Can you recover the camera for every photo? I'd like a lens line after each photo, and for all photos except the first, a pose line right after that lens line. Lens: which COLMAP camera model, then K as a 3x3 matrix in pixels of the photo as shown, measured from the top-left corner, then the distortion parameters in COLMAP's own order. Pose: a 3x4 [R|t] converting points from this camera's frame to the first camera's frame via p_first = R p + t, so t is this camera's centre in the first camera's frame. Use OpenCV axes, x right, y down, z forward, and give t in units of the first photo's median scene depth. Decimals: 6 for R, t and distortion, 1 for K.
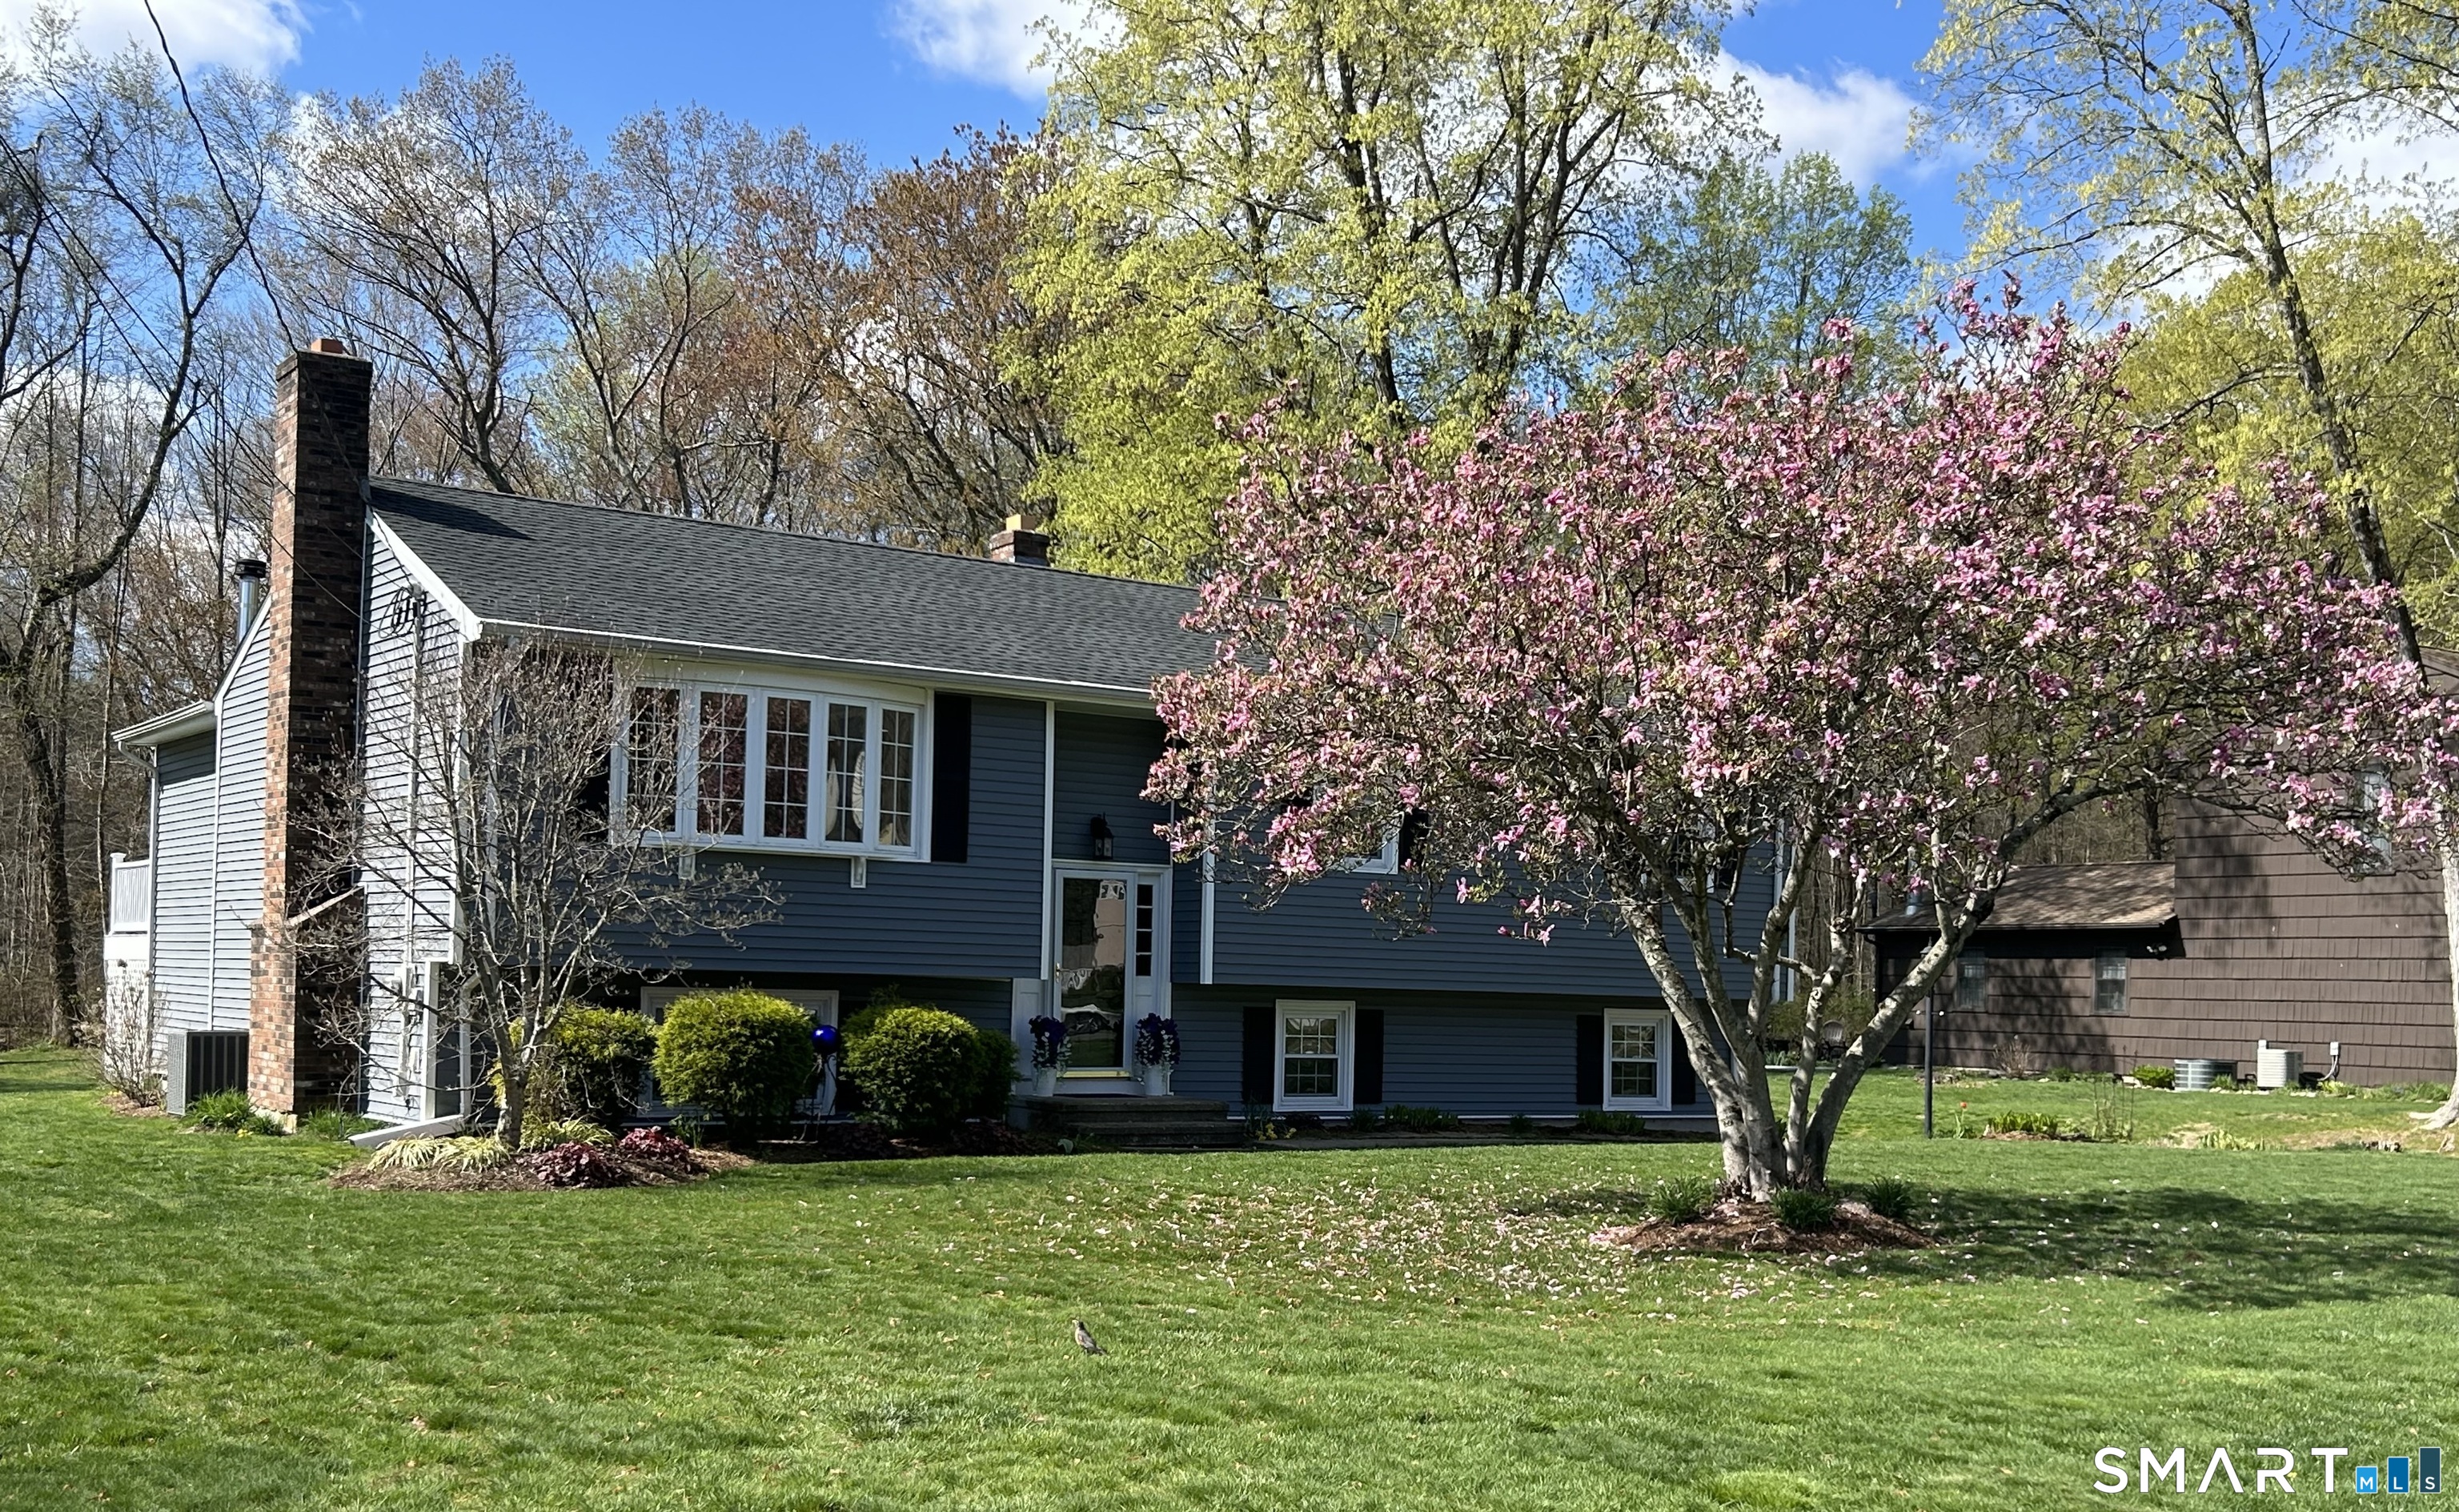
lens RADIAL K [[2661.0, 0, 1229.5], [0, 2661.0, 756.0], [0, 0, 1]] dist [0.002745, 0.006126]
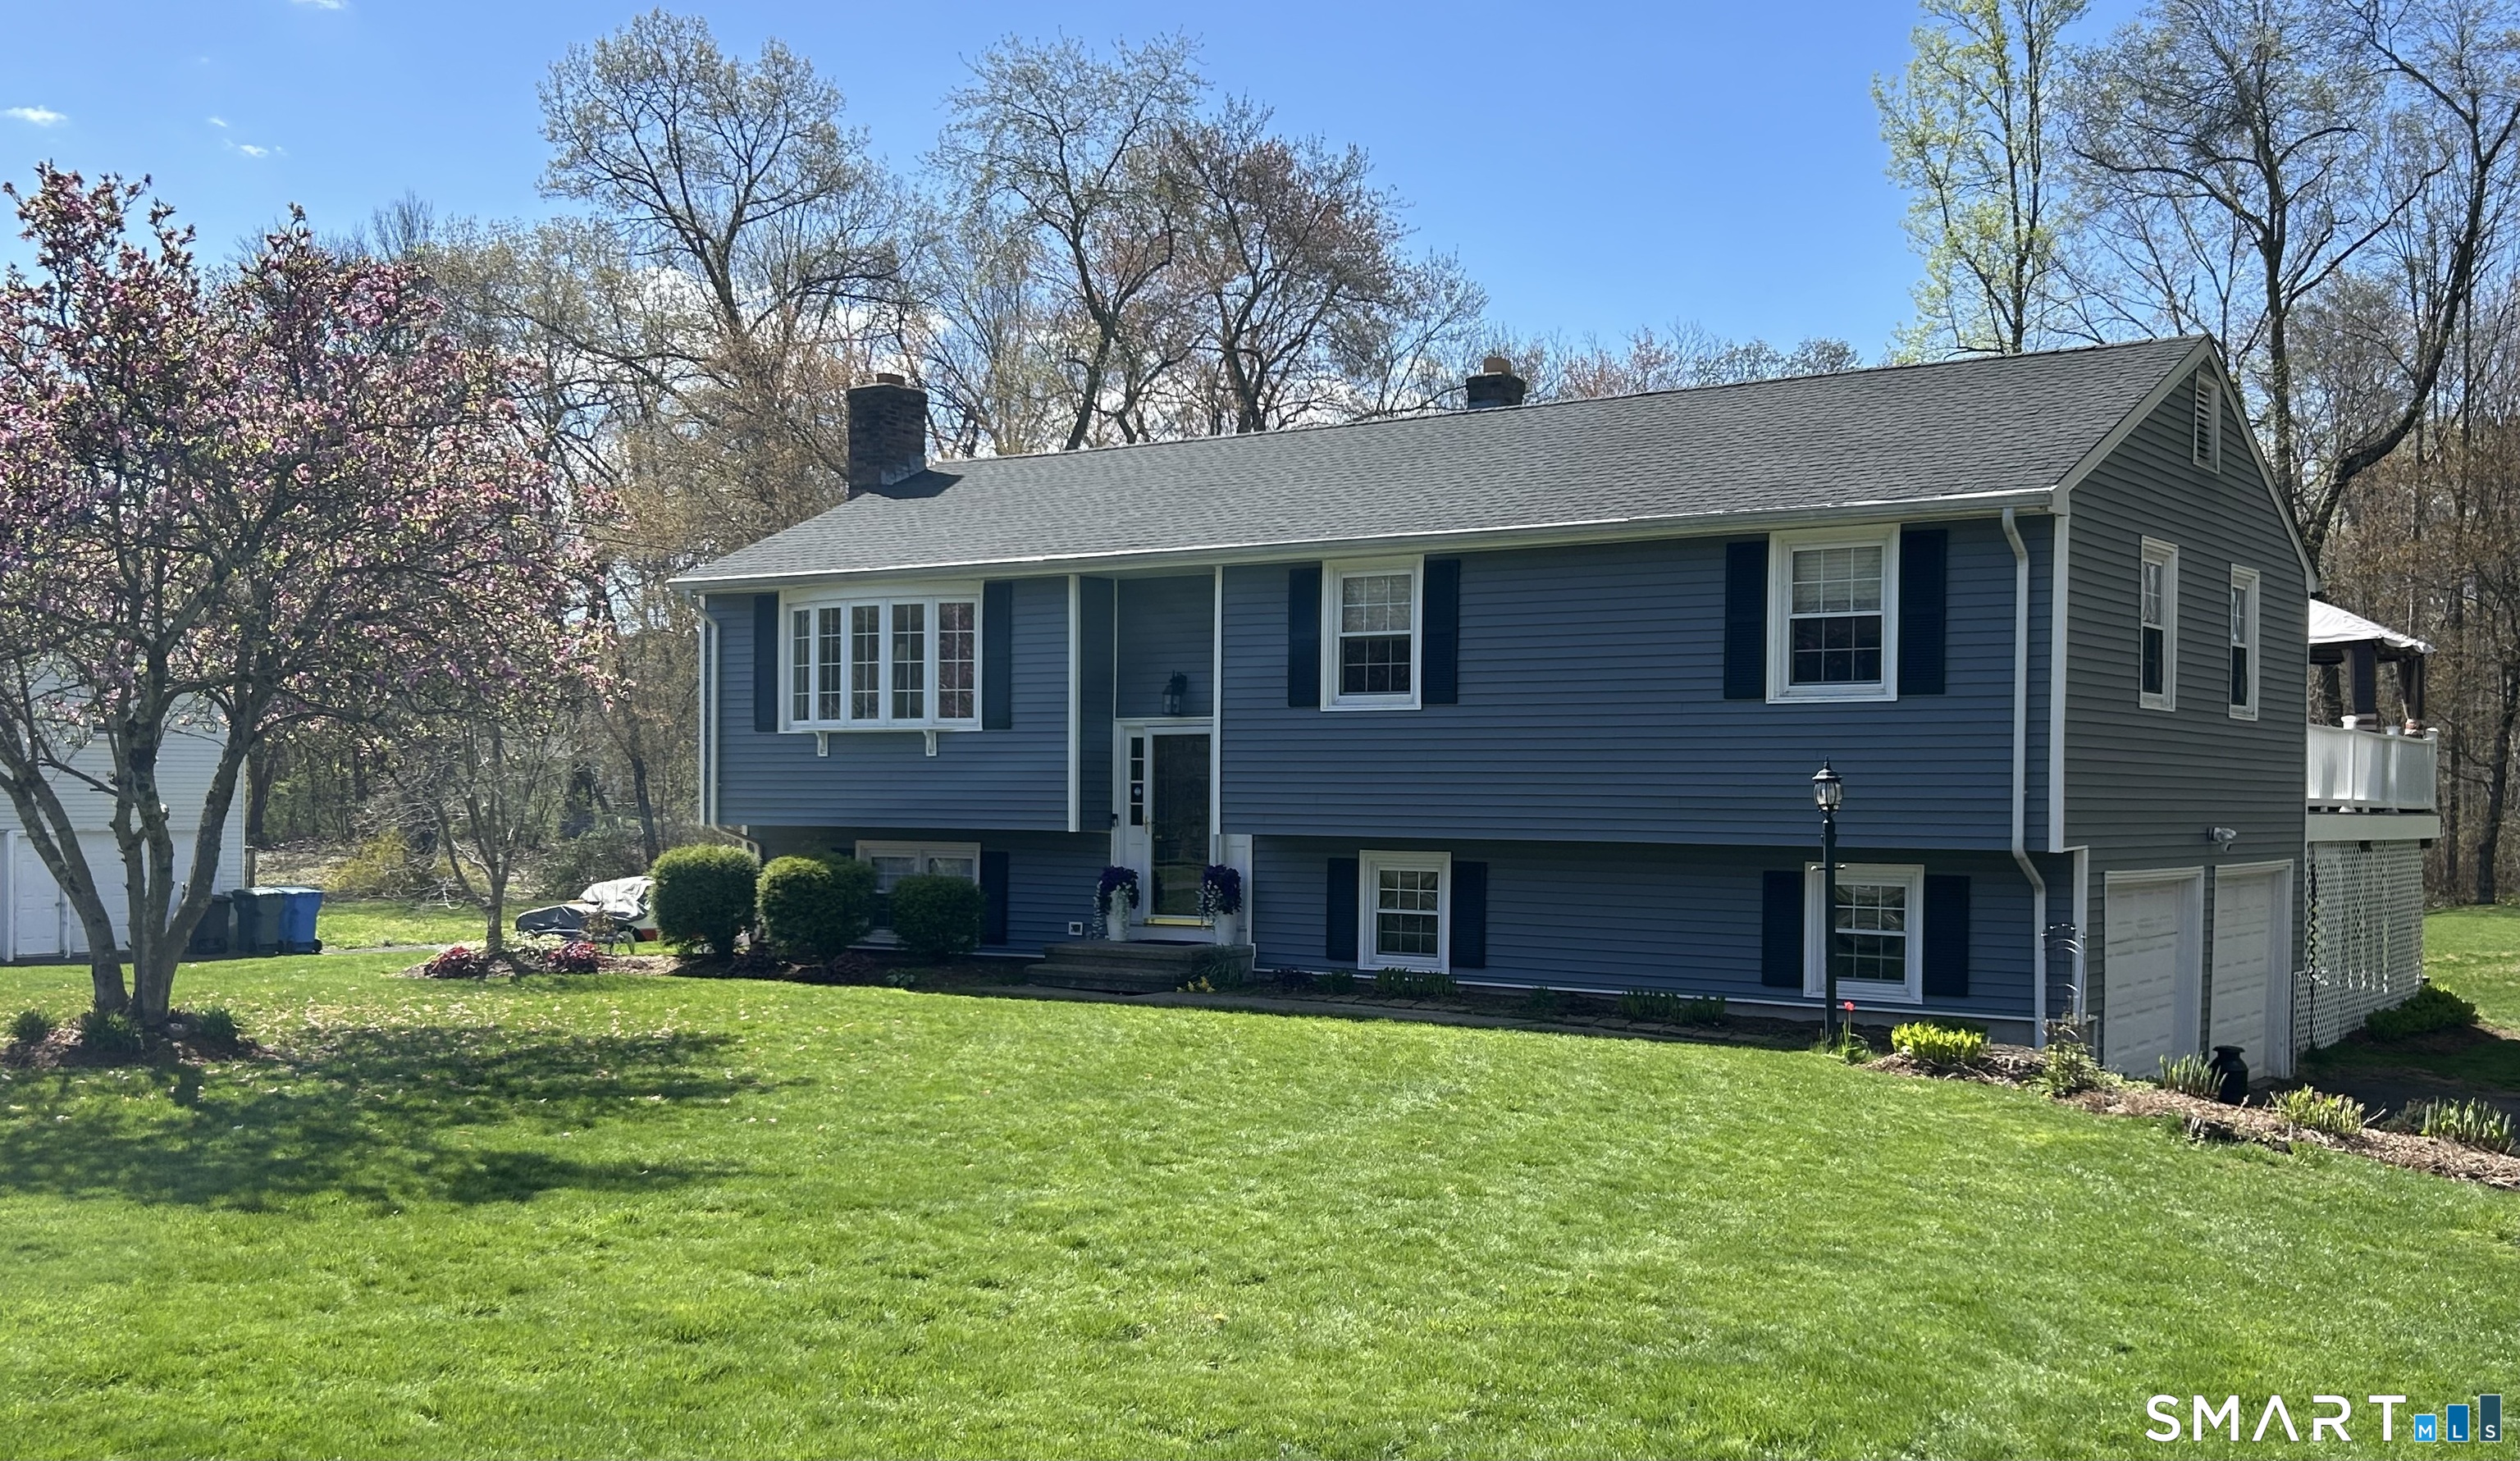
lens RADIAL K [[2400.1, 0, 1260.0], [0, 2400.1, 730.5], [0, 0, 1]] dist [0.134636, 0.001824]
pose [[0.337200, -0.051141, -0.940043, 0.809994], [0.083578, 0.996207, -0.024217, 0.067216], [0.937716, -0.070401, 0.340195, 0.683979]]
